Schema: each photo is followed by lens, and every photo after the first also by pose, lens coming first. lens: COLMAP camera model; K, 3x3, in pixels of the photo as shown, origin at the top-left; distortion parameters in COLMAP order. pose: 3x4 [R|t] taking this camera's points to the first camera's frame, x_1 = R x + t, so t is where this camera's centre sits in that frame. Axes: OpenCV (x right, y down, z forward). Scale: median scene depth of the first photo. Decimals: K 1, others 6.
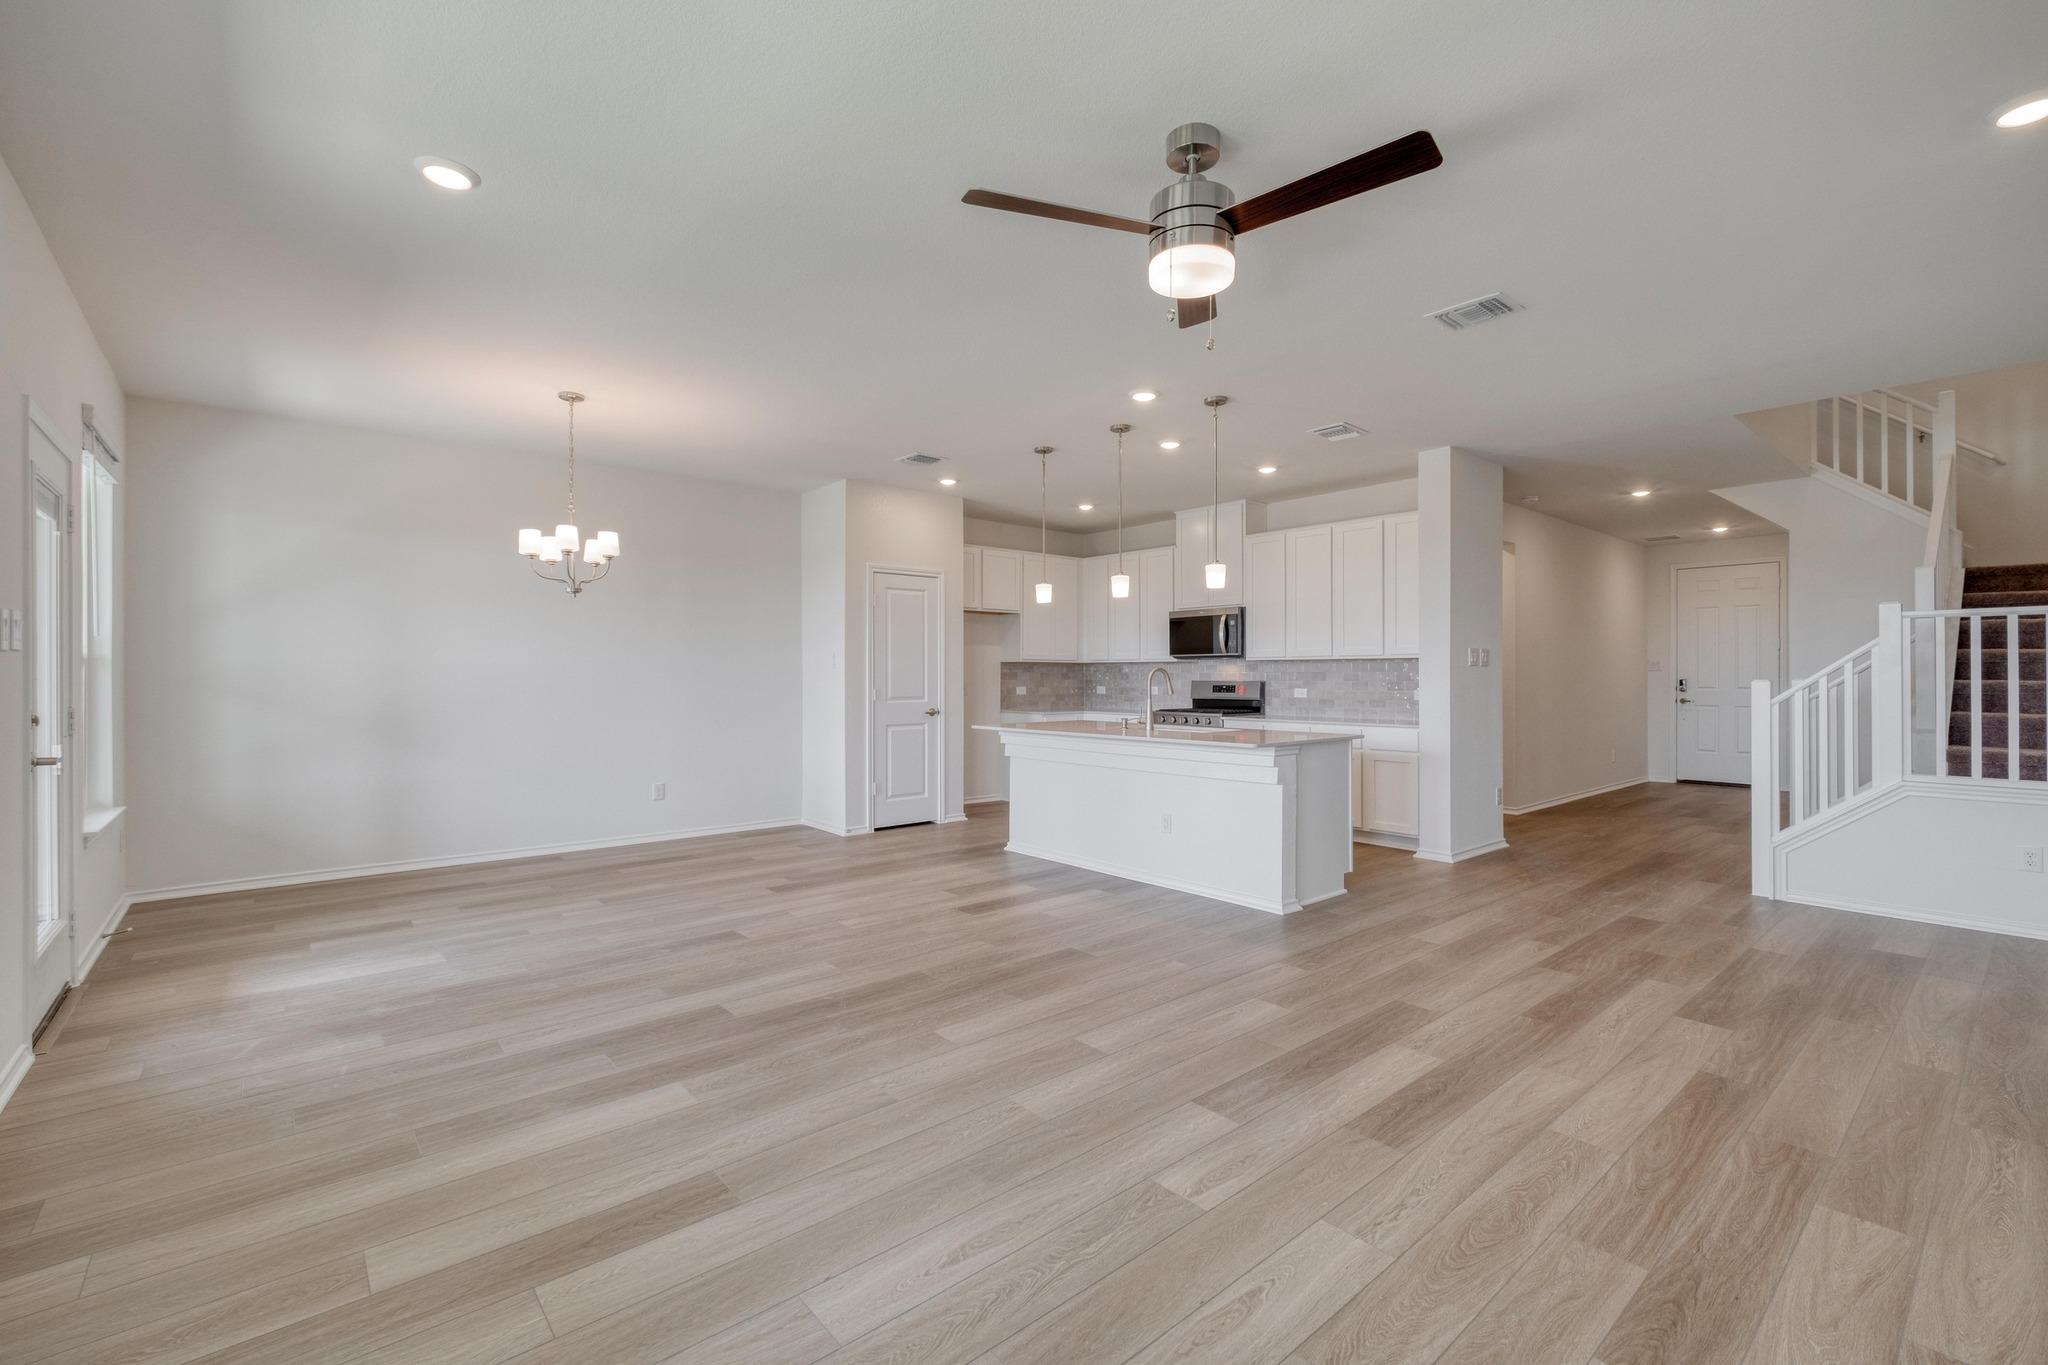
lens RADIAL K [[883.4, 0, 1028.8], [0, 883.4, 677.7], [0, 0, 1]] dist [0.009044, -0.005736]
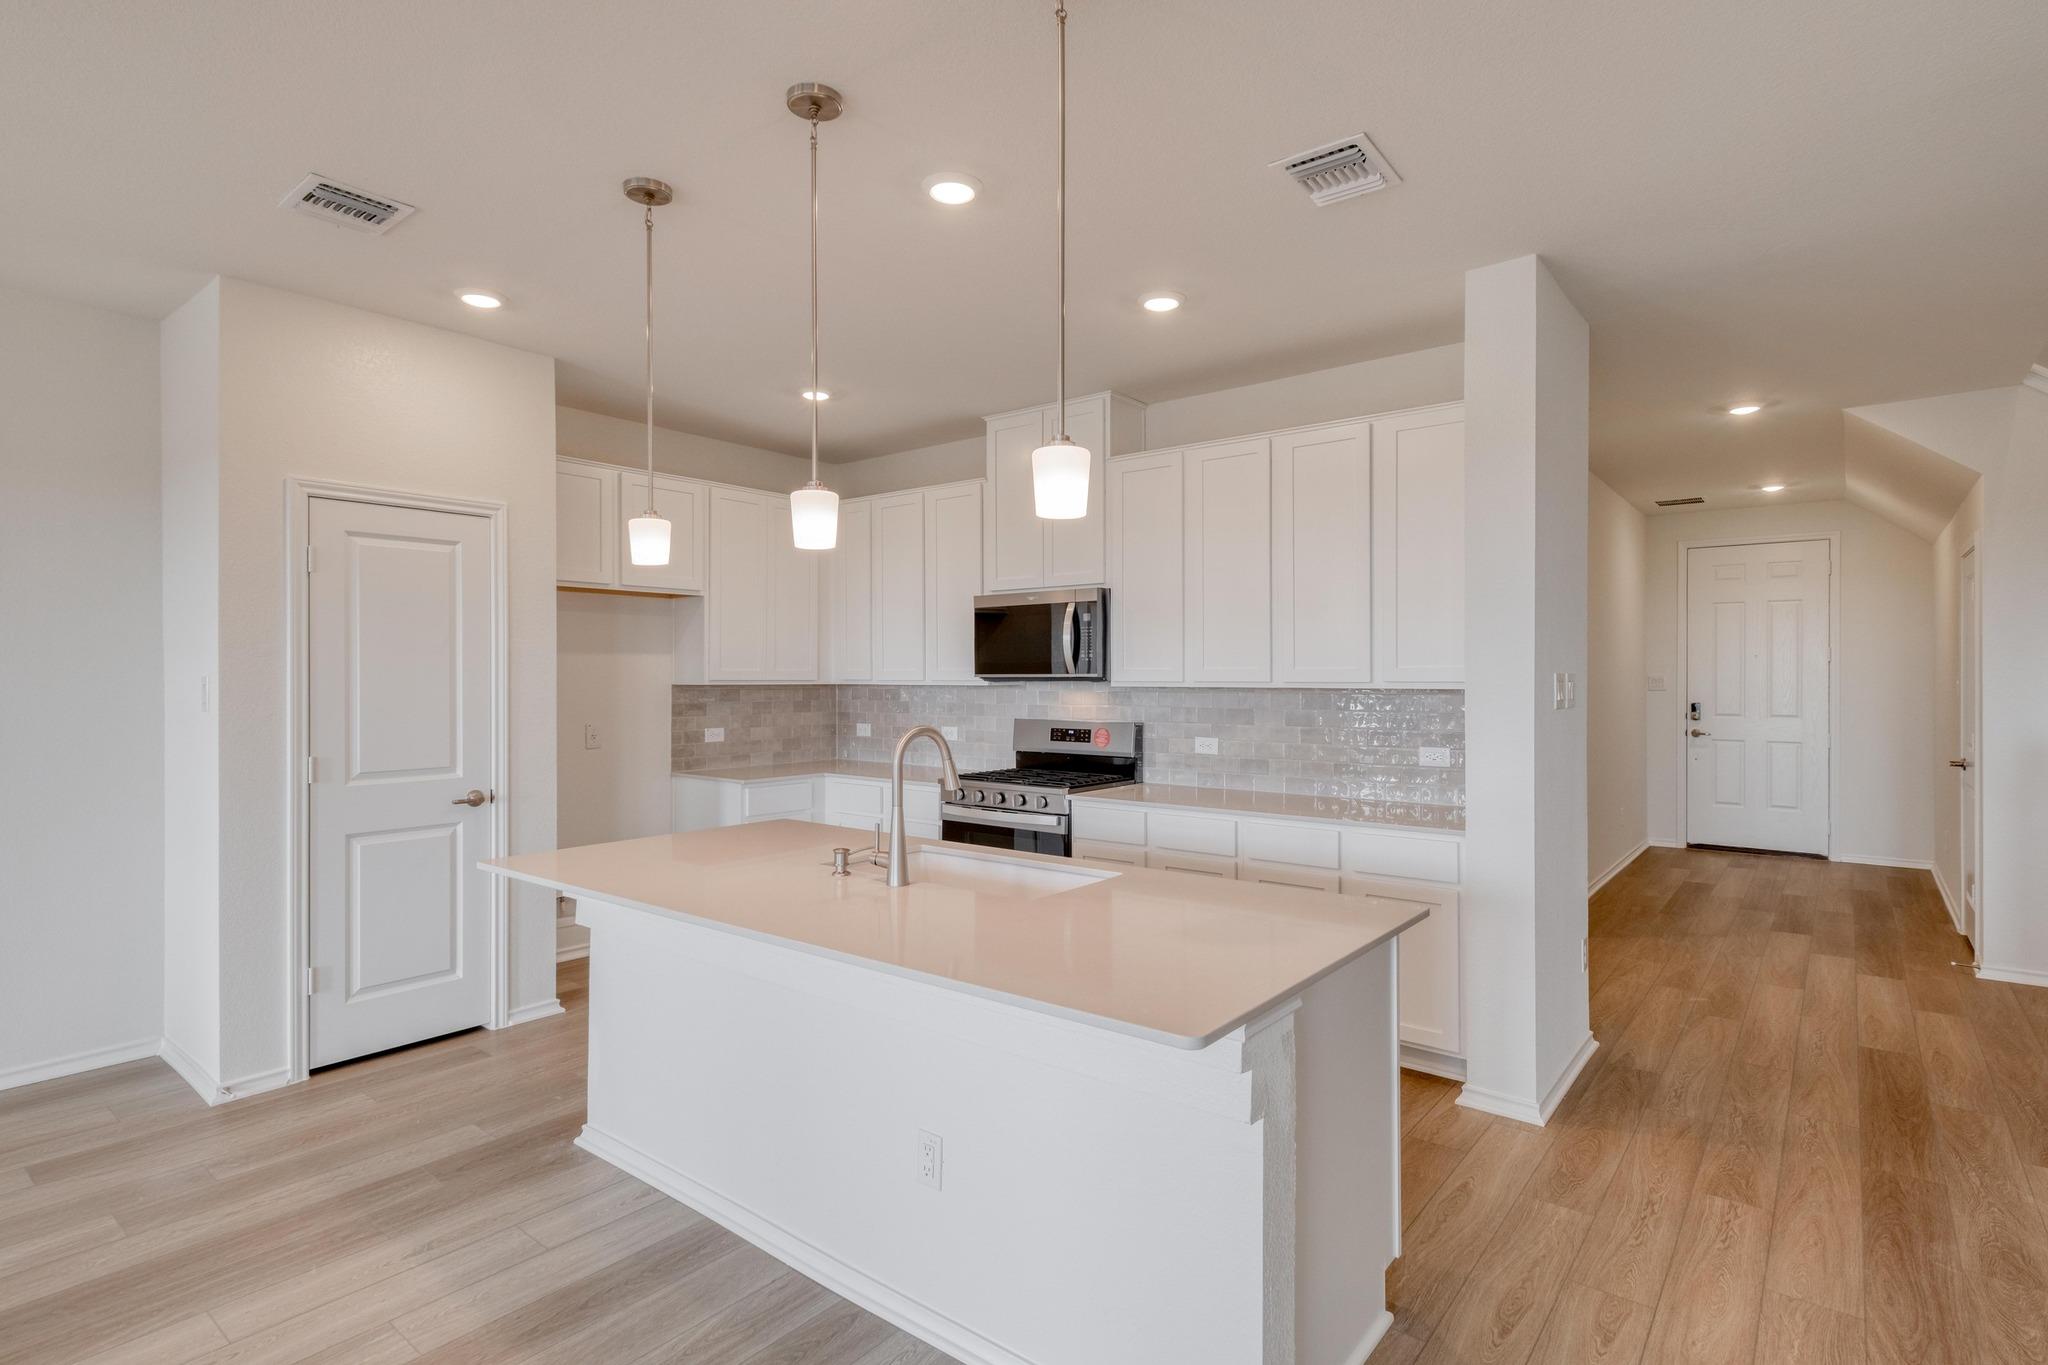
lens RADIAL K [[1018.9, 0, 1028.1], [0, 1018.9, 679.1], [0, 0, 1]] dist [0.014953, -0.001674]
pose [[0.983190, -0.000714, 0.182582, 0.087482], [0.000660, 1.000000, 0.000357, -0.026726], [-0.182582, -0.000231, 0.983191, 0.423687]]
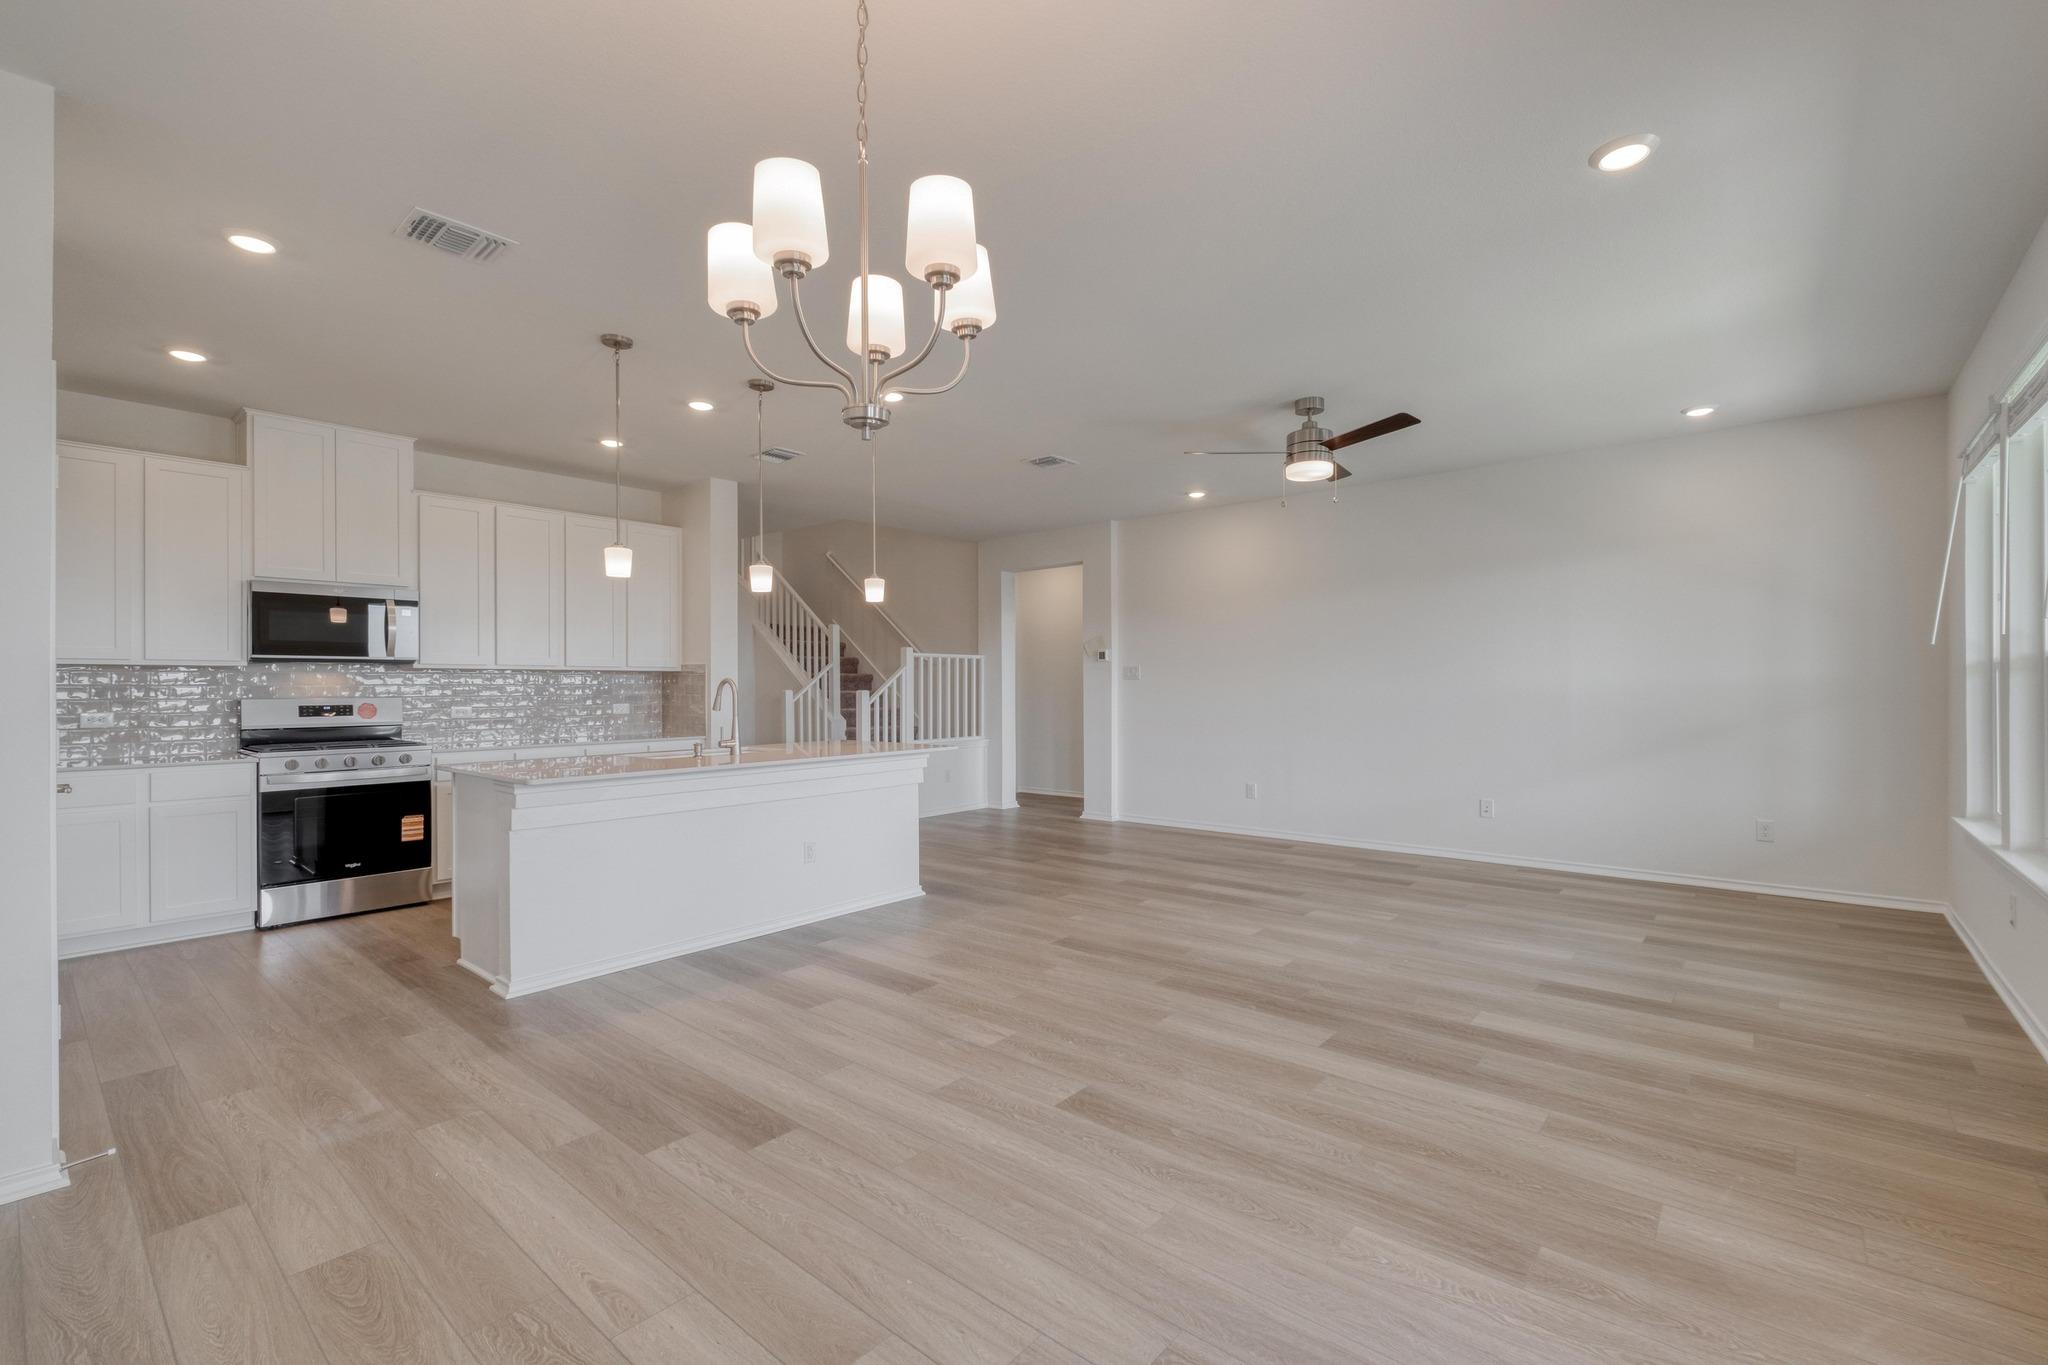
lens RADIAL K [[883.4, 0, 1028.6], [0, 883.4, 690.3], [0, 0, 1]] dist [0.009044, -0.005736]
pose [[-0.150832, -0.003247, 0.988554, -0.570622], [0.006450, 0.999970, 0.004268, -0.001950], [-0.988538, 0.007020, -0.150807, 0.677269]]
